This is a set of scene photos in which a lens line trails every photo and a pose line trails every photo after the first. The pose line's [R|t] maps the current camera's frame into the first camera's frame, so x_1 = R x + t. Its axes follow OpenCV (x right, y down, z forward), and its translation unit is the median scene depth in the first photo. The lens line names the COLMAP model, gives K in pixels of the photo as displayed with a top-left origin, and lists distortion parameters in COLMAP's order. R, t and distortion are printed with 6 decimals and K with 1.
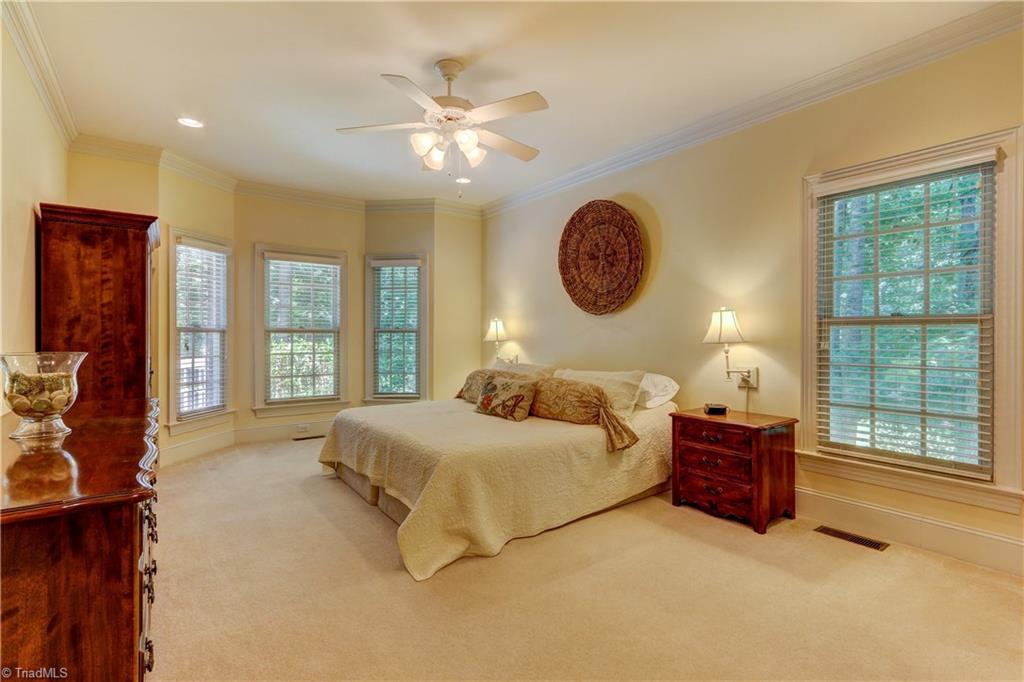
lens RADIAL K [[479.7, 0, 518.1], [0, 479.7, 339.1], [0, 0, 1]] dist [-0.000230, 0.000027]
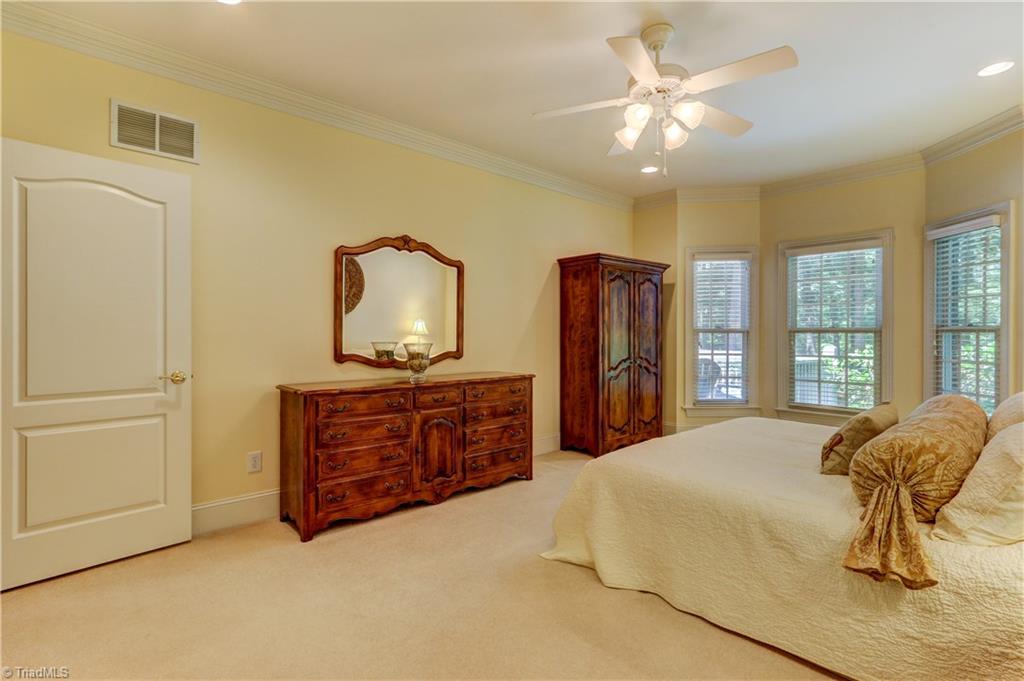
lens RADIAL K [[479.7, 0, 518.1], [0, 479.7, 338.6], [0, 0, 1]] dist [-0.000230, 0.000027]
pose [[0.116275, 0.006889, -0.993193, 0.433073], [-0.008800, 0.999944, 0.005906, -0.003188], [0.993178, 0.008054, 0.116329, 0.398149]]
